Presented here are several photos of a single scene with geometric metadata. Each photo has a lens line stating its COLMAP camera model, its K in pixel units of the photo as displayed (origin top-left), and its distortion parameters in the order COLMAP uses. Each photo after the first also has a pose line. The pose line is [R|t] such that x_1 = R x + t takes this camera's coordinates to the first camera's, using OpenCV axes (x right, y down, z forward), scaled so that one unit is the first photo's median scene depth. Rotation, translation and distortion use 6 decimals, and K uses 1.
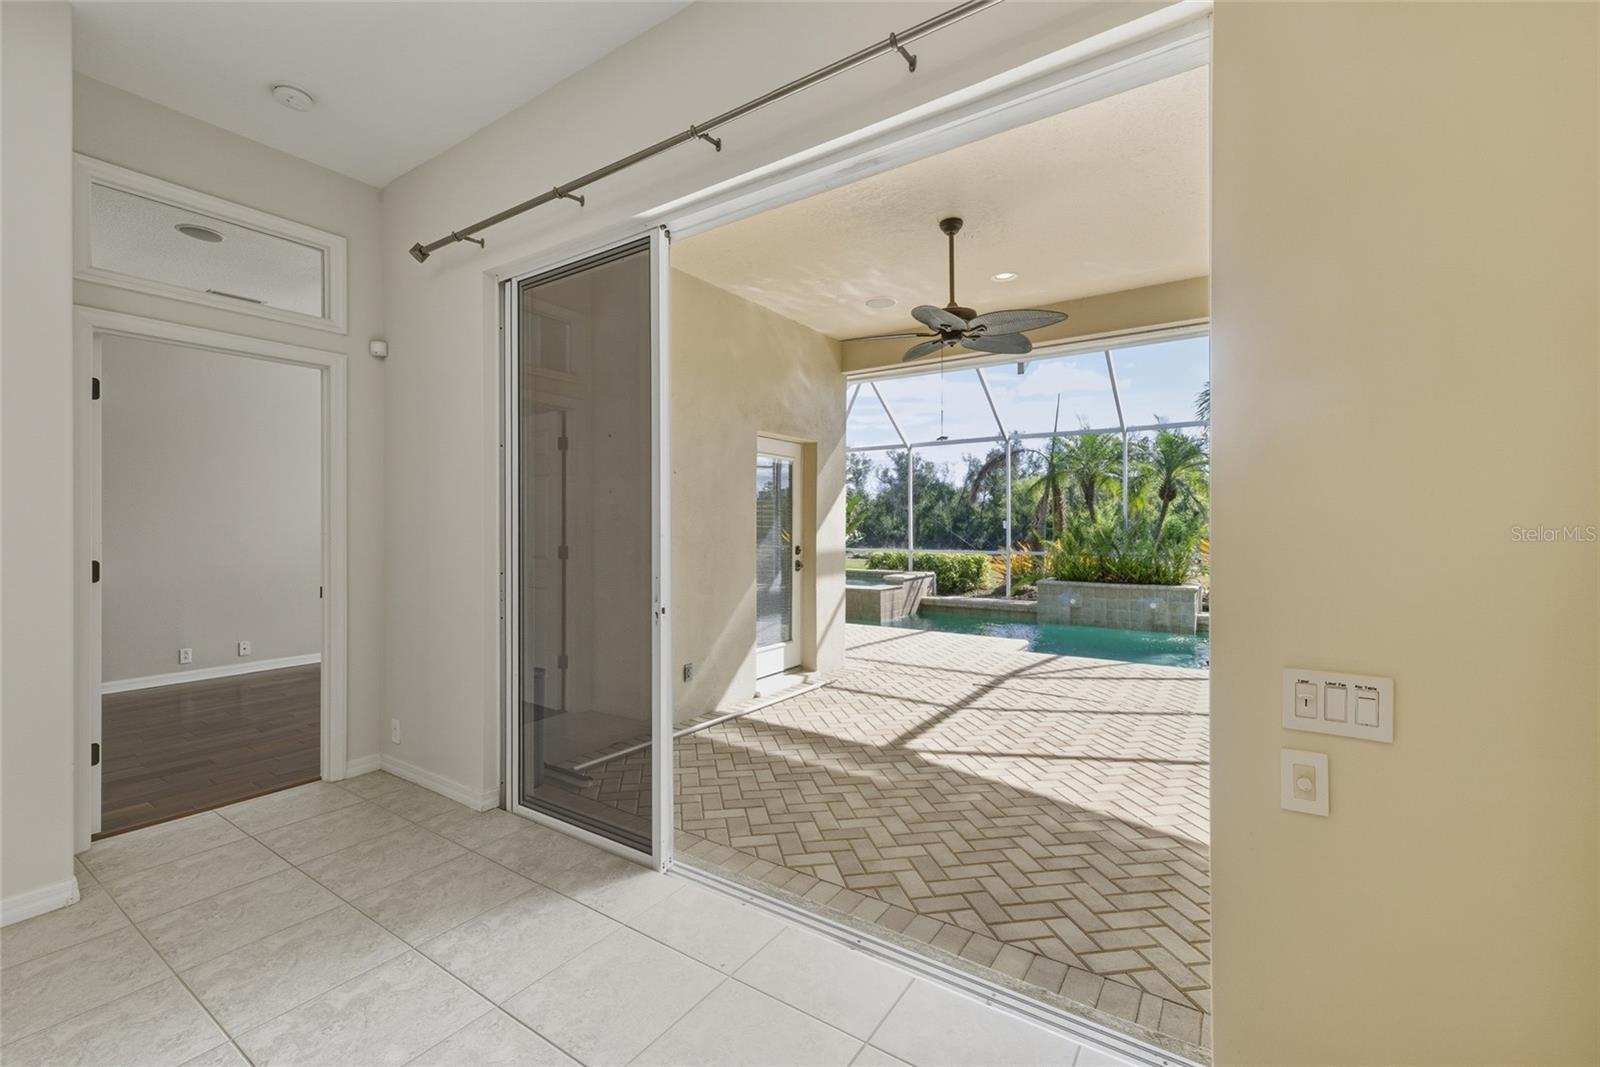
lens RADIAL K [[676.8, 0, 779.9], [0, 676.8, 522.1], [0, 0, 1]] dist [0.009959, -0.000747]
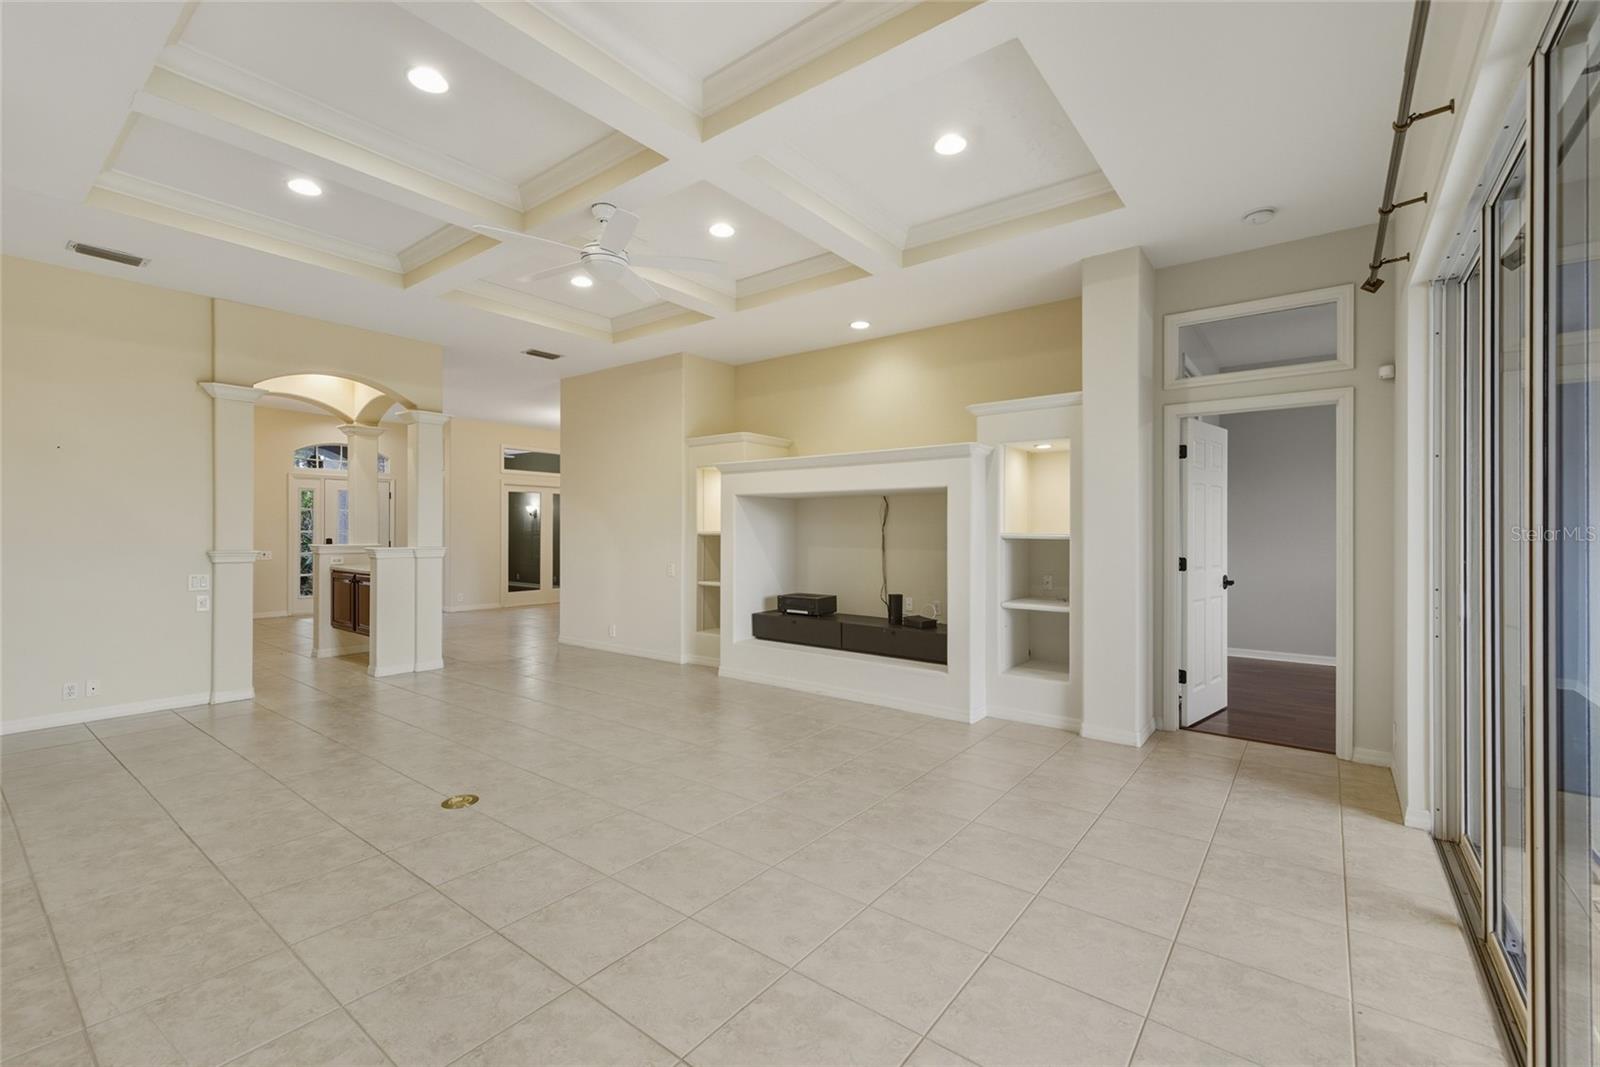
lens RADIAL K [[676.8, 0, 797.0], [0, 676.8, 532.7], [0, 0, 1]] dist [0.009959, -0.000747]
pose [[-0.042250, 0.006754, -0.999084, 0.141330], [0.003965, 0.999970, 0.006593, -0.003960], [0.999099, -0.003683, -0.042276, 0.033943]]
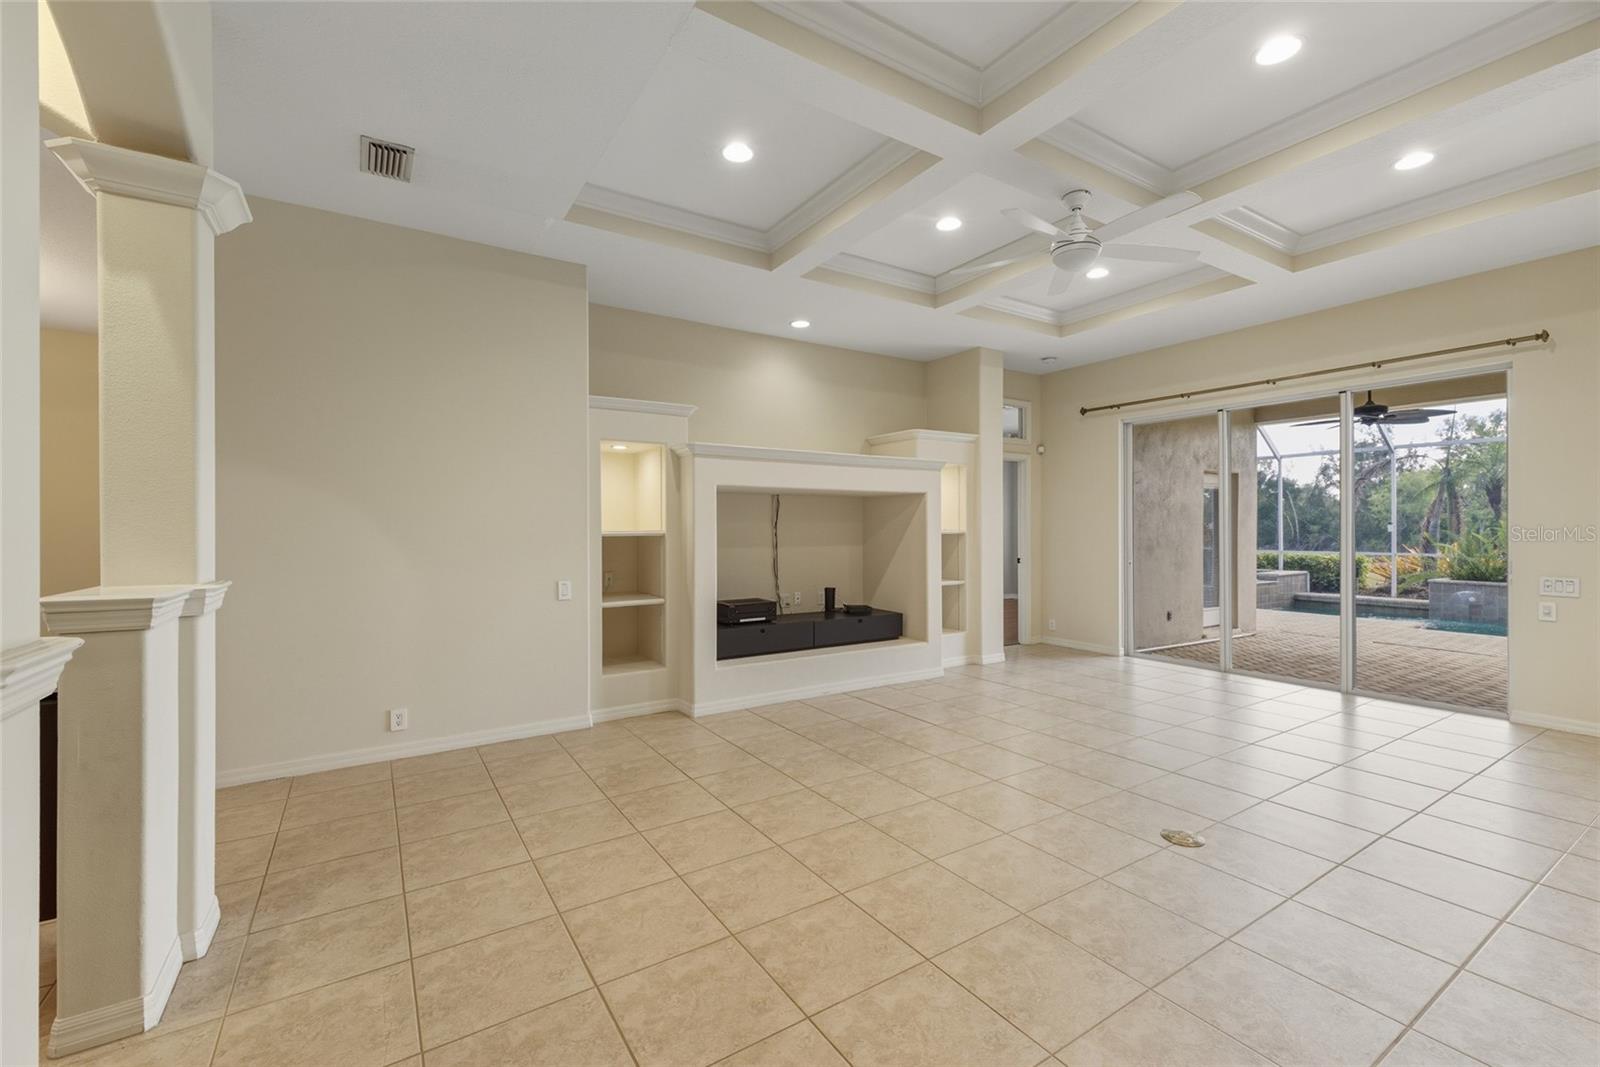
lens RADIAL K [[676.8, 0, 785.0], [0, 676.8, 528.2], [0, 0, 1]] dist [0.009959, -0.000747]
pose [[0.925521, -0.001074, -0.378694, -0.144629], [0.003363, 0.999980, 0.005381, -0.004957], [0.378681, -0.006254, 0.925506, -0.360226]]
